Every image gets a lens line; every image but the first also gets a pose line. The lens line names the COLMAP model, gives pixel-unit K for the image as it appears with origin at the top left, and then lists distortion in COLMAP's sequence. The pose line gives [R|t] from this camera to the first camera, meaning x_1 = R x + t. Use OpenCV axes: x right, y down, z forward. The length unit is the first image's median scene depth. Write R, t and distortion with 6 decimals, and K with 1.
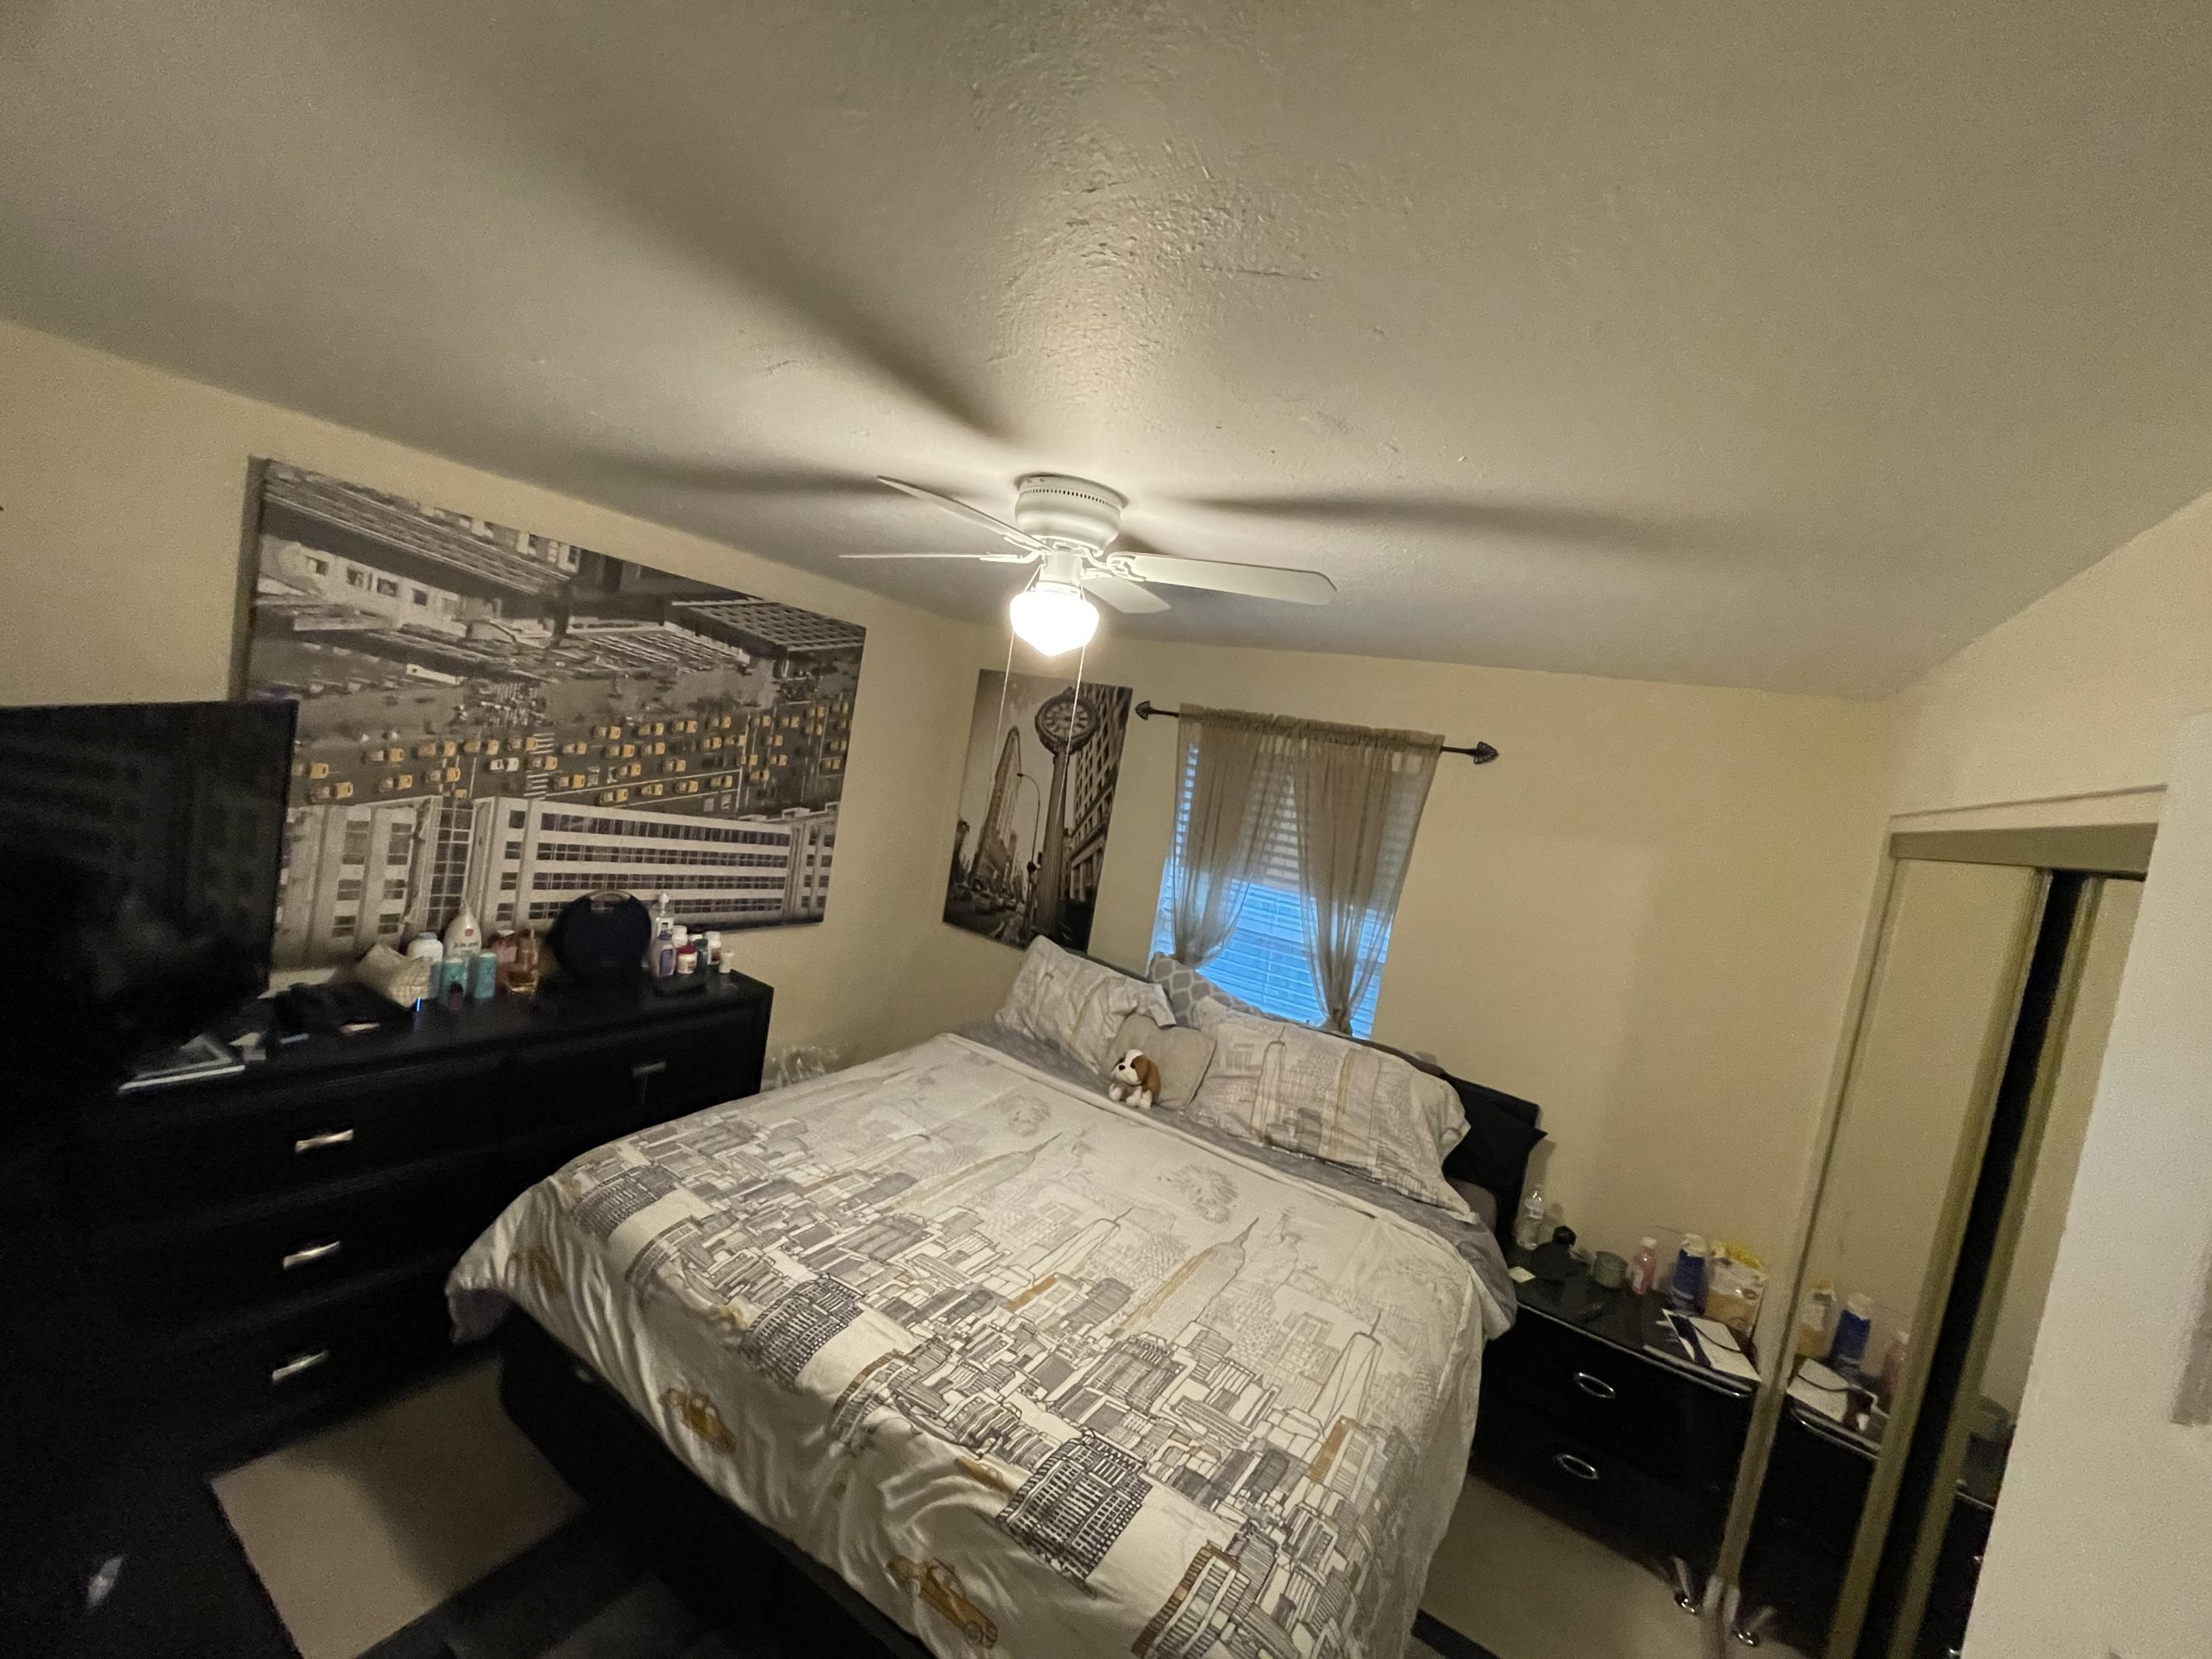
lens RADIAL K [[885.4, 0, 1106.0], [0, 885.4, 829.5], [0, 0, 1]] dist [-0.001433, 0.000518]
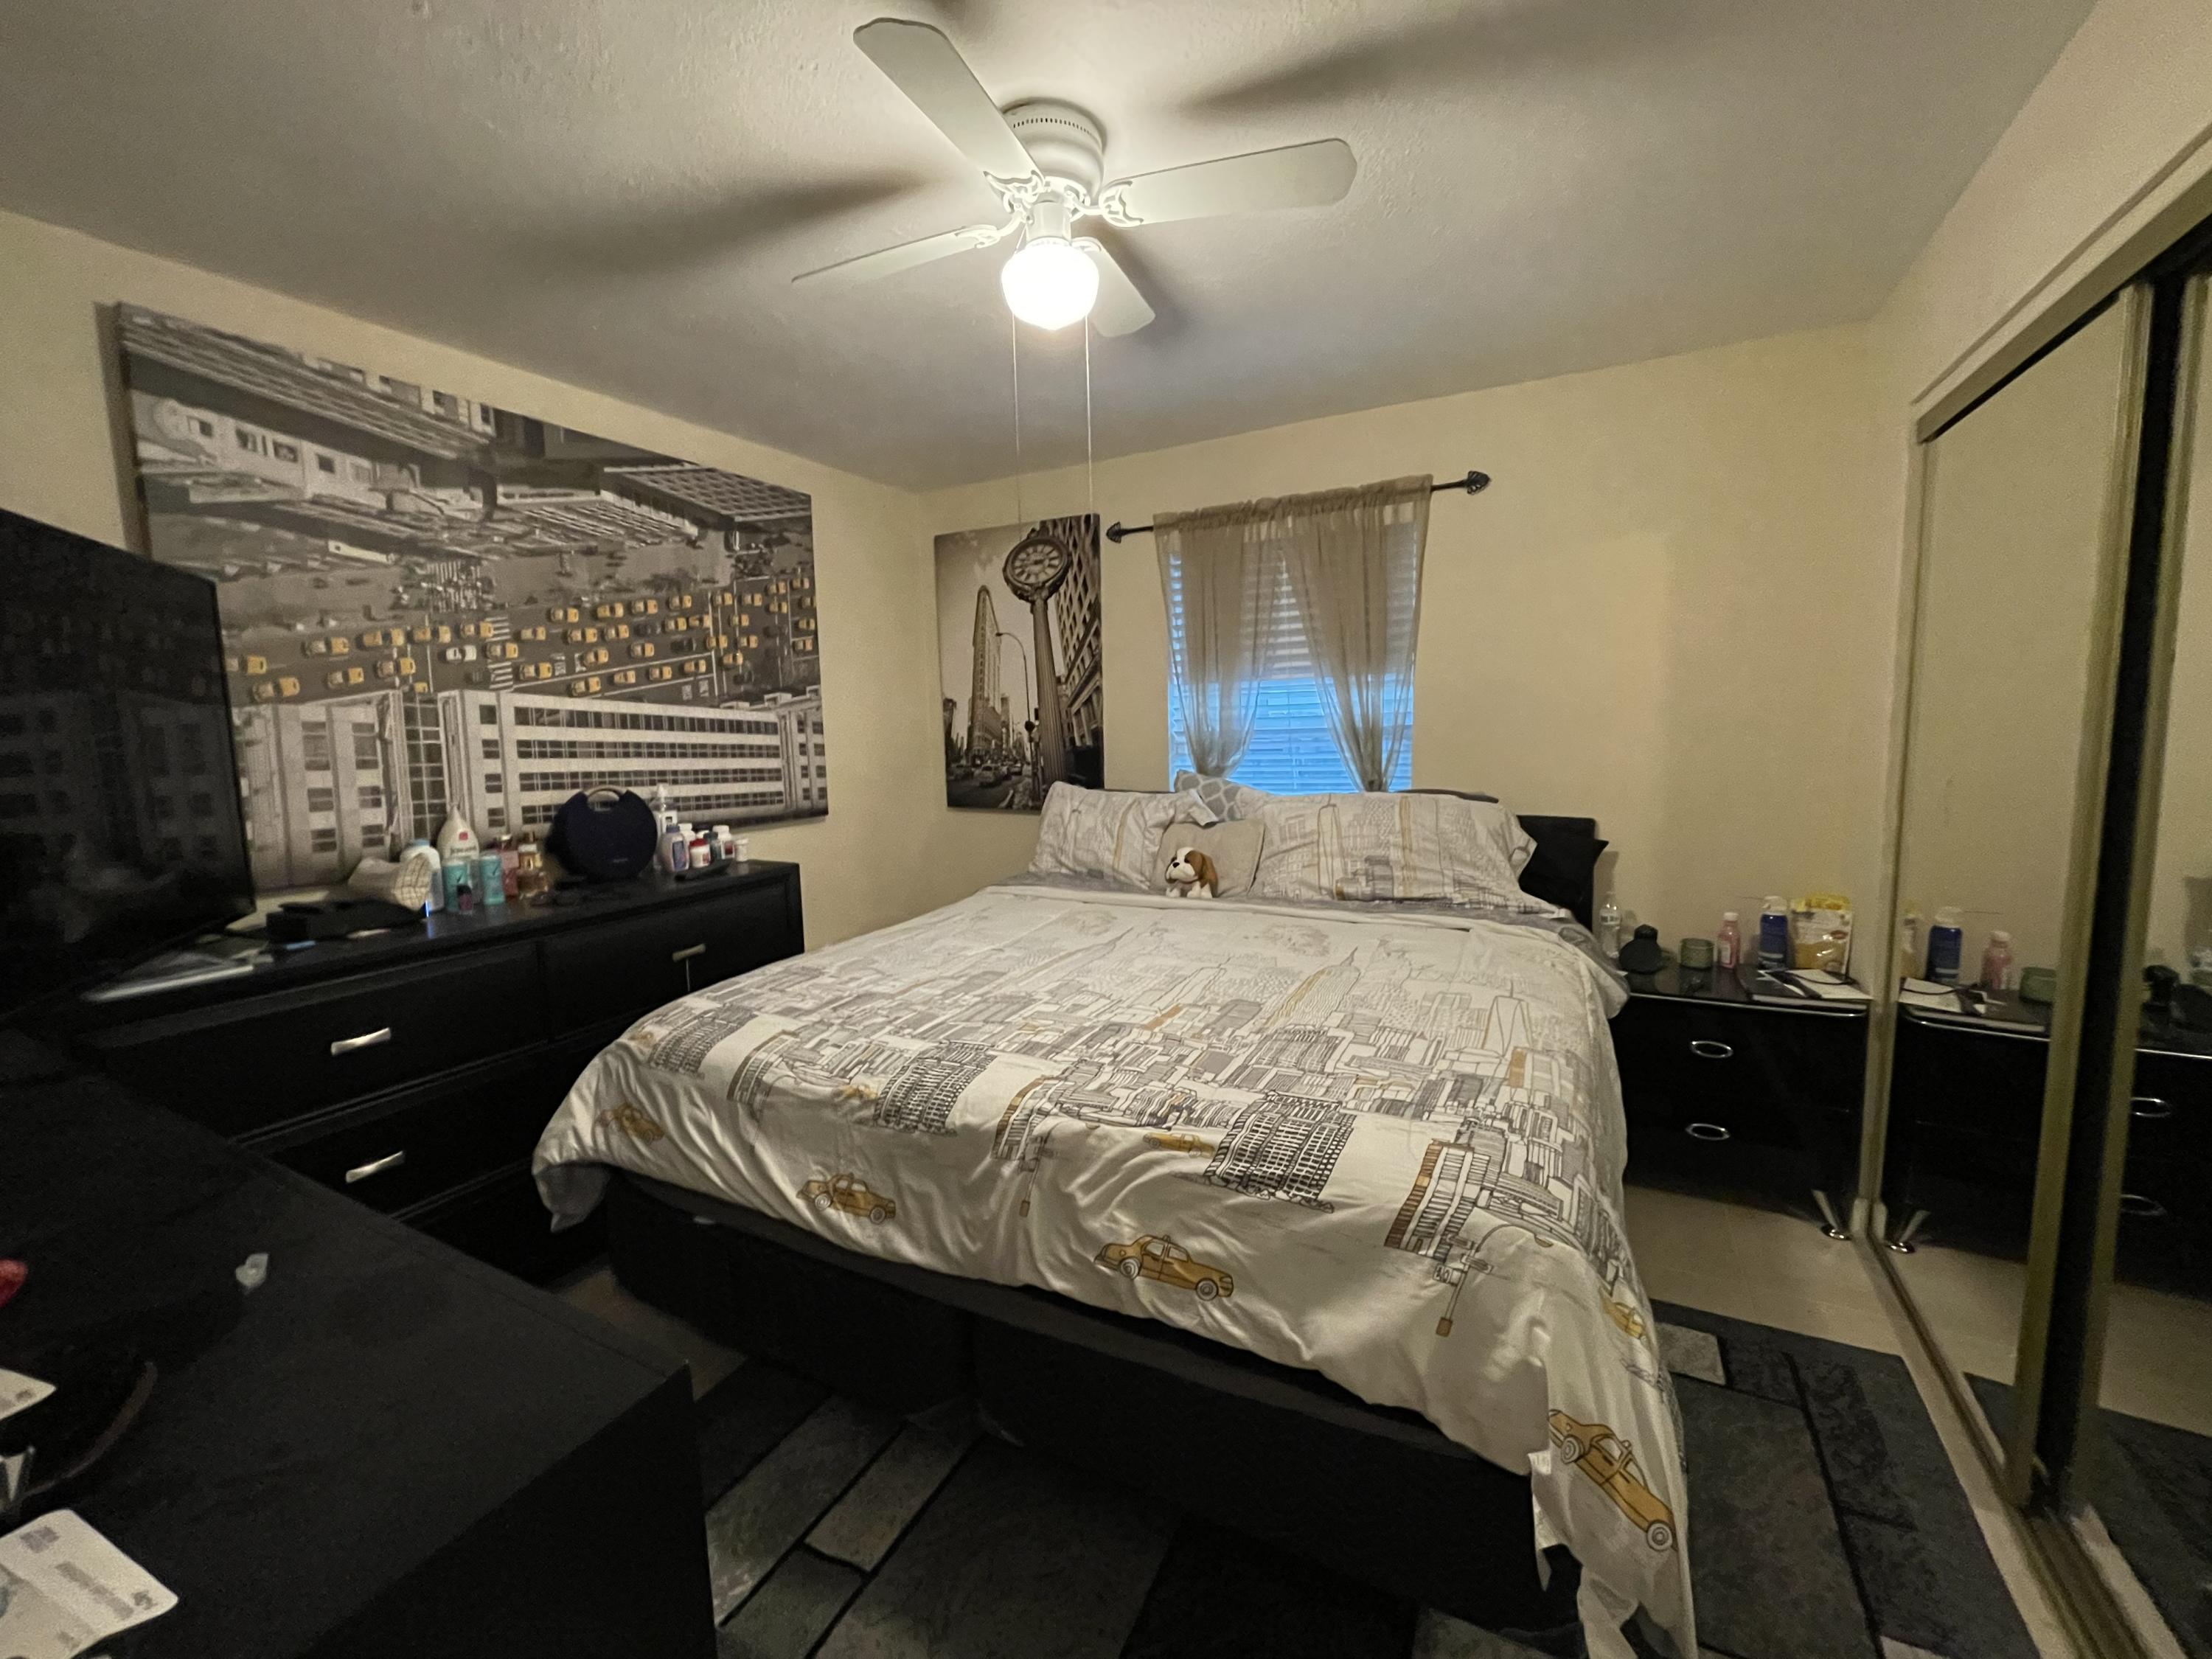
lens RADIAL K [[880.4, 0, 1106.0], [0, 880.4, 829.5], [0, 0, 1]] dist [-0.000702, 0.000203]
pose [[0.979907, -0.193549, 0.048174, -0.102072], [0.191560, 0.980538, 0.043006, 0.185989], [-0.055560, -0.032914, 0.997913, 0.048055]]
